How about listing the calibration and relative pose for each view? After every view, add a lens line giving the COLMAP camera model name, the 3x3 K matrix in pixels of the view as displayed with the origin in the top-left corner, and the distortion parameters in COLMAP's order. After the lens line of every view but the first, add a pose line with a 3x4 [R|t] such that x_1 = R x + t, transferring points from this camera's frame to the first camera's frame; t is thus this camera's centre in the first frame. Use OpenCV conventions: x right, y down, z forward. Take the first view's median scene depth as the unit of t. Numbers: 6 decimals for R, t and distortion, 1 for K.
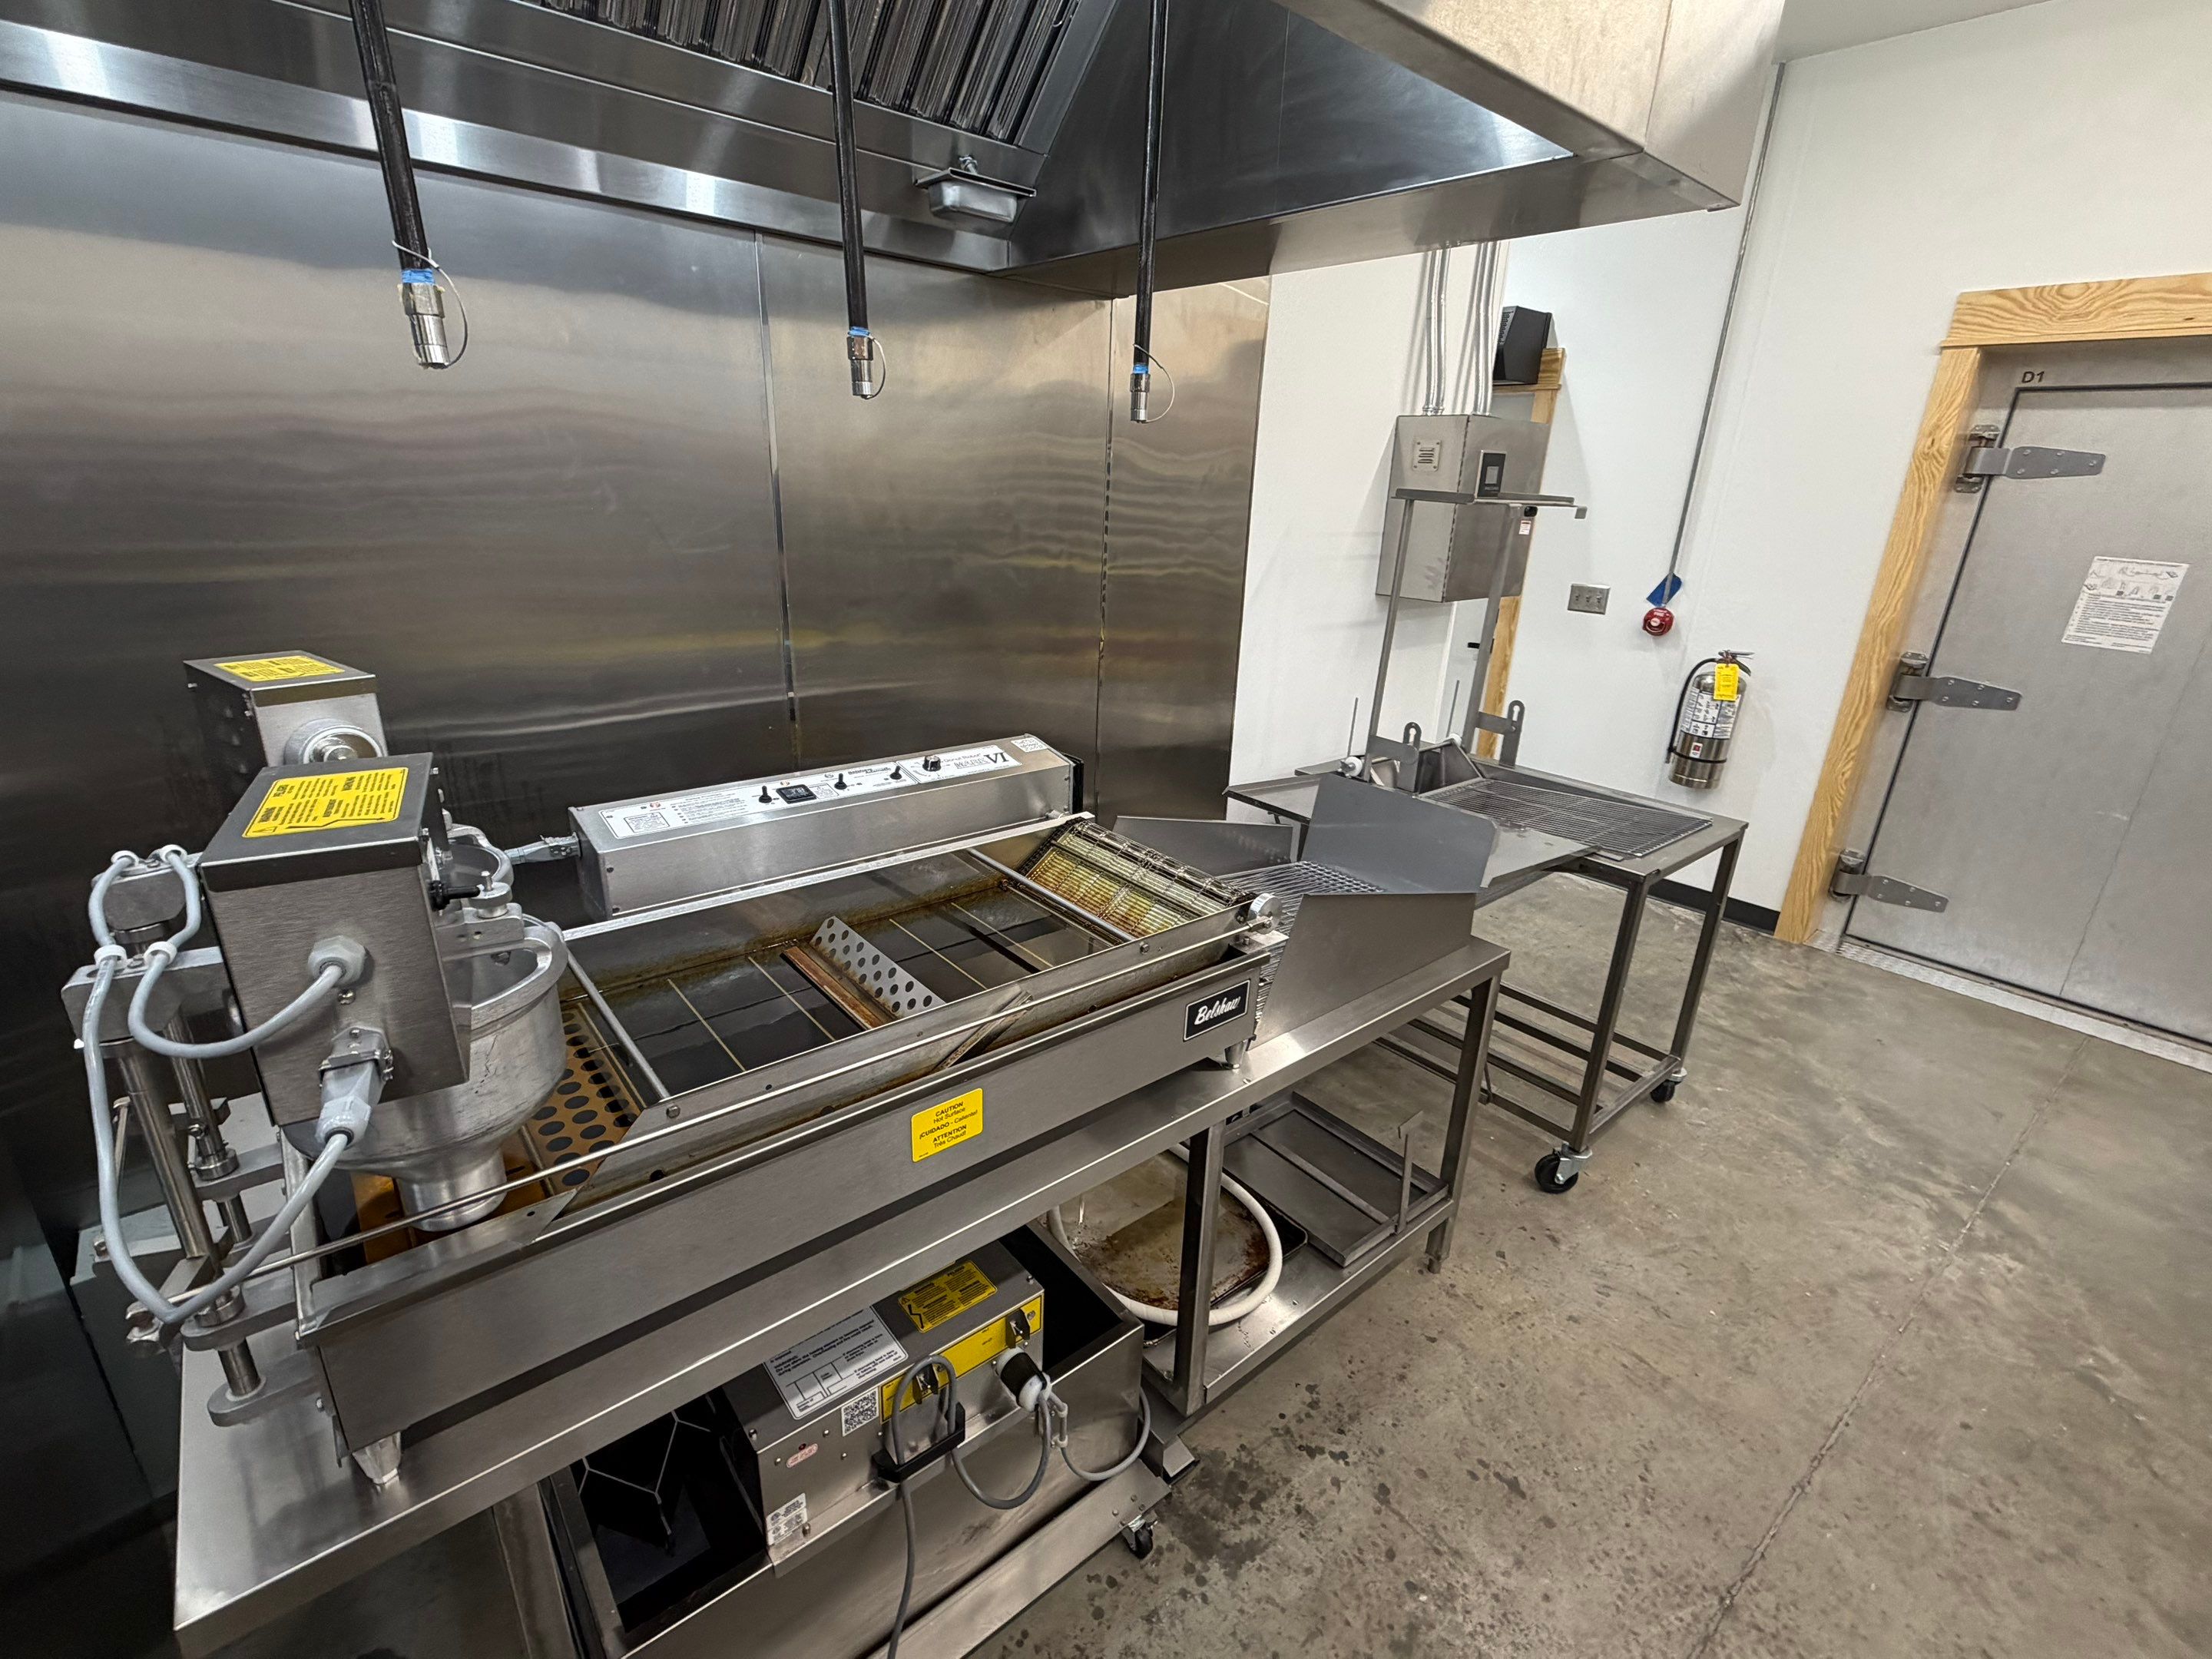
lens RADIAL K [[991.2, 0, 1118.7], [0, 991.2, 824.7], [0, 0, 1]] dist [-0.000777, 0.001248]
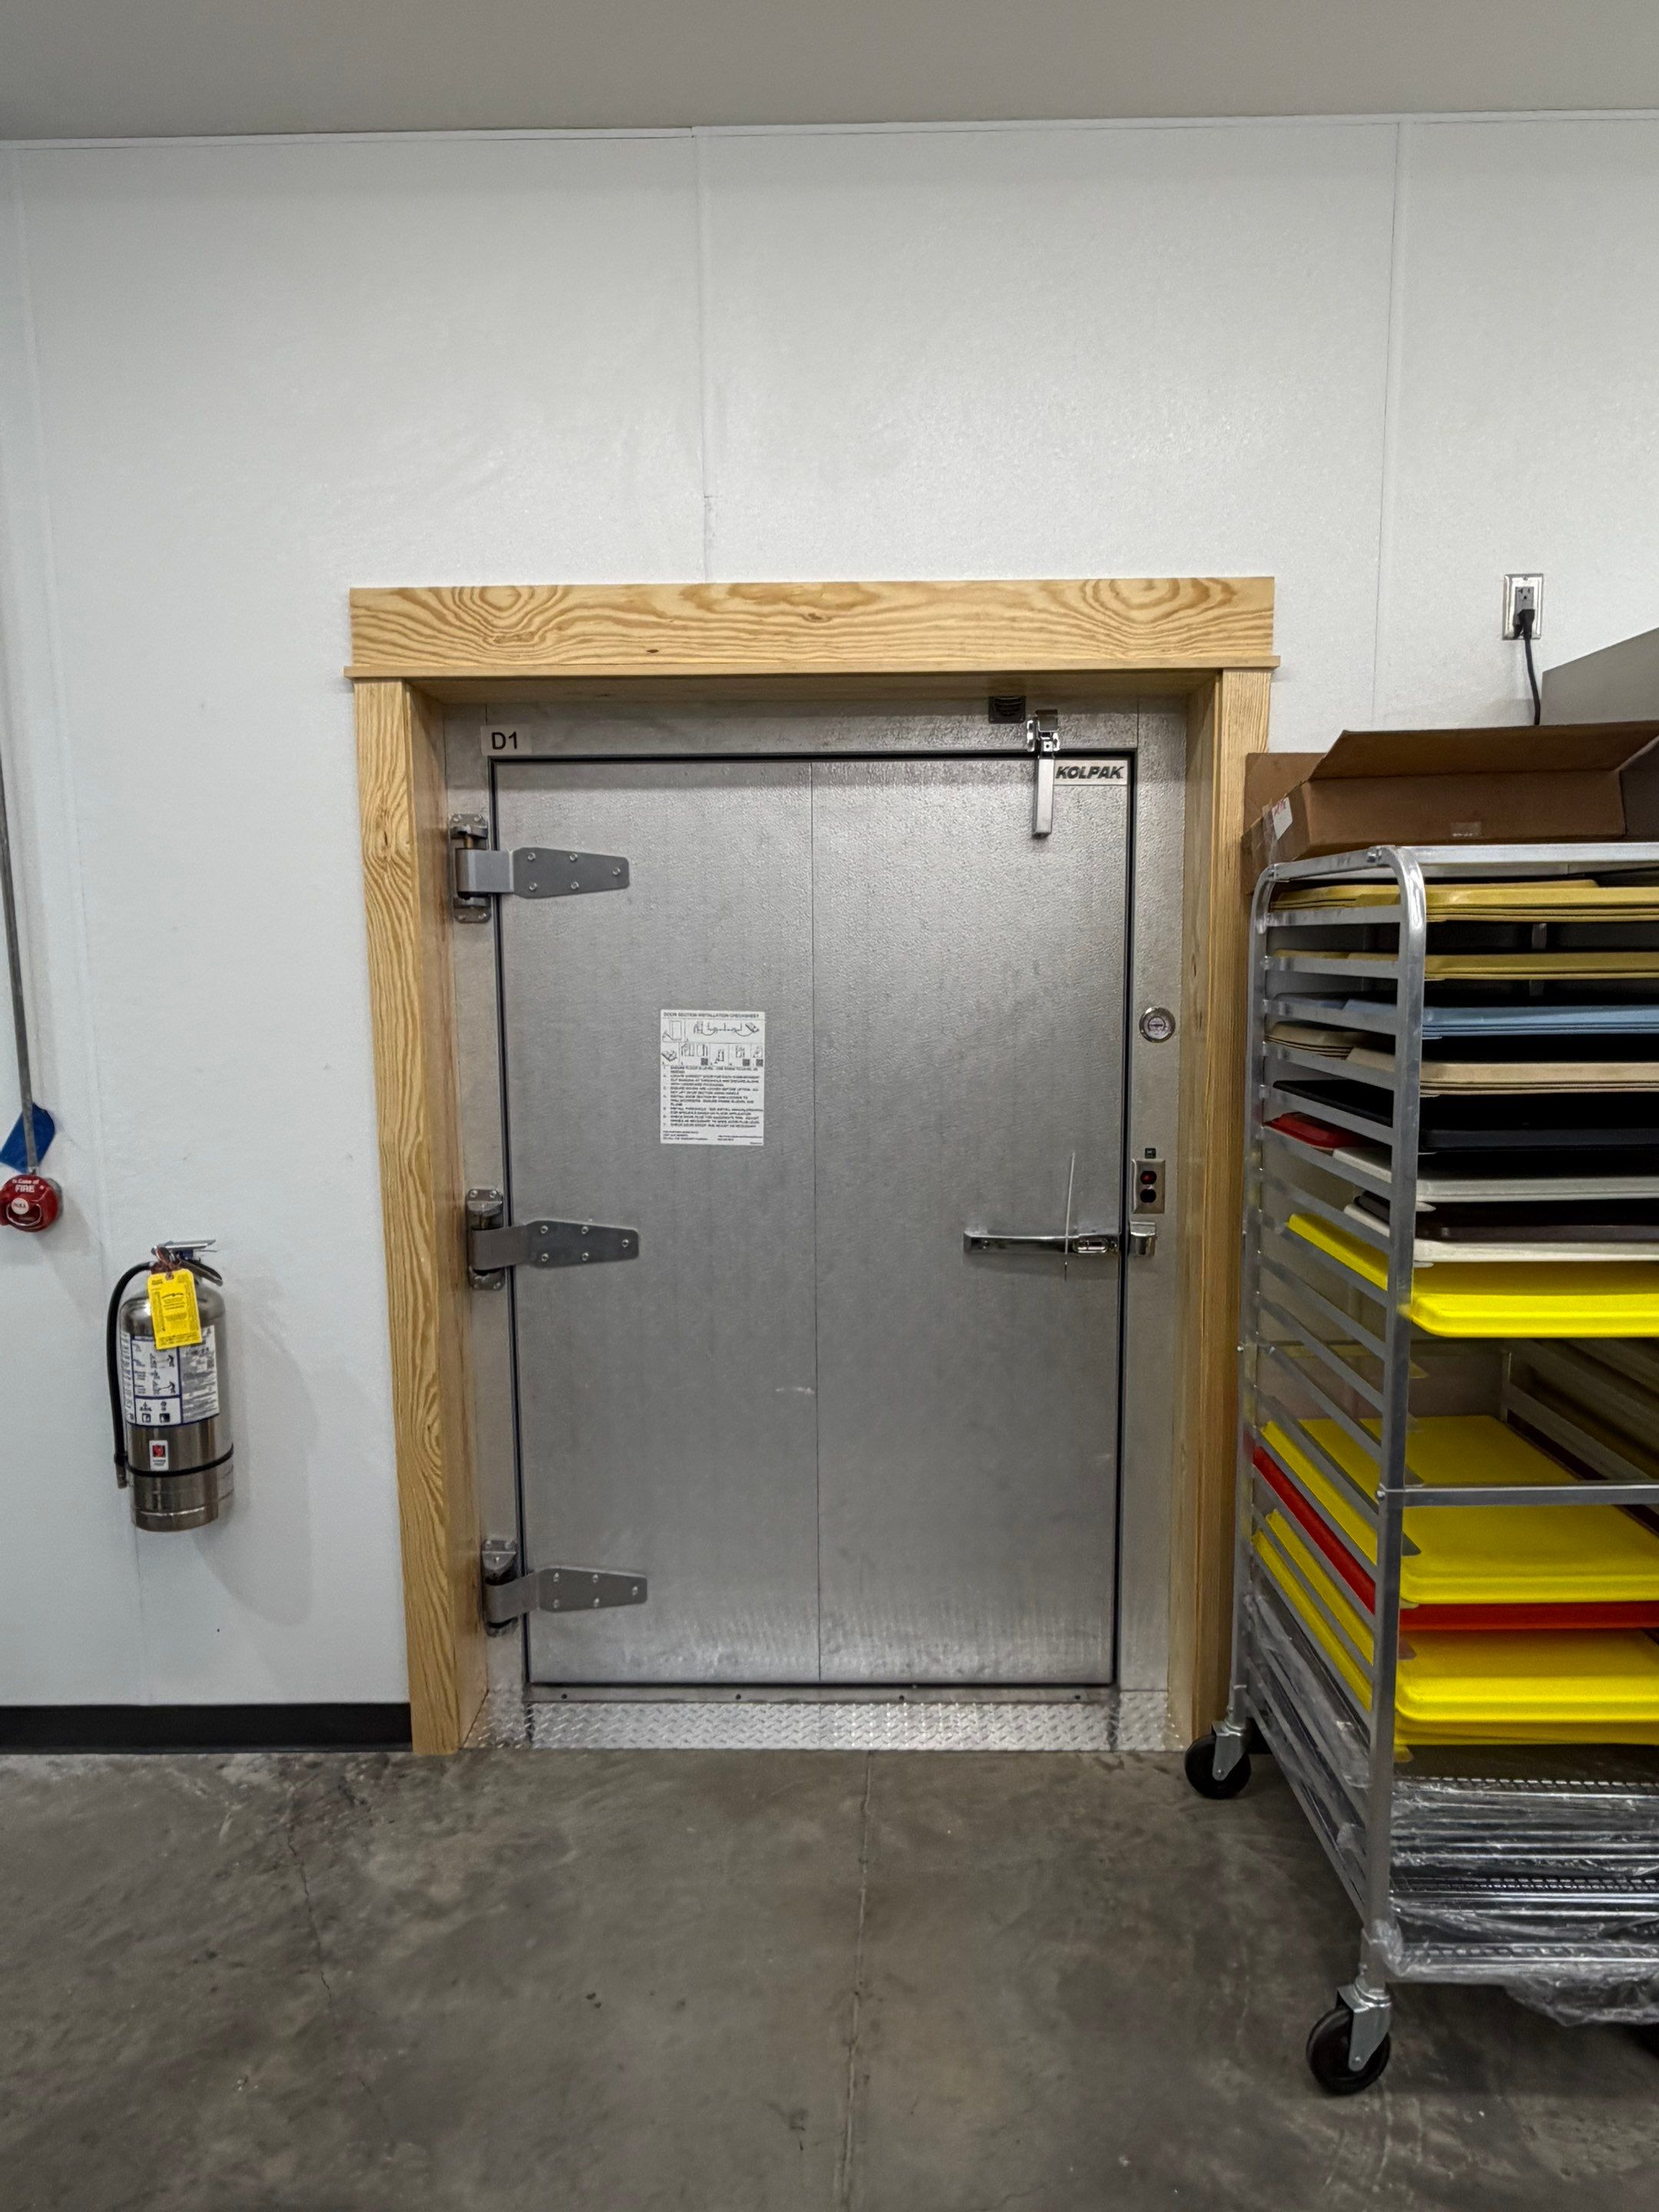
lens RADIAL K [[1457.9, 0, 831.5], [0, 1457.9, 1111.8], [0, 0, 1]] dist [-0.000298, -0.000309]
pose [[0.668334, -0.129715, 0.732464, 0.352962], [0.282413, 0.955200, -0.088526, -0.091477], [-0.688166, 0.266022, 0.675026, 0.300997]]
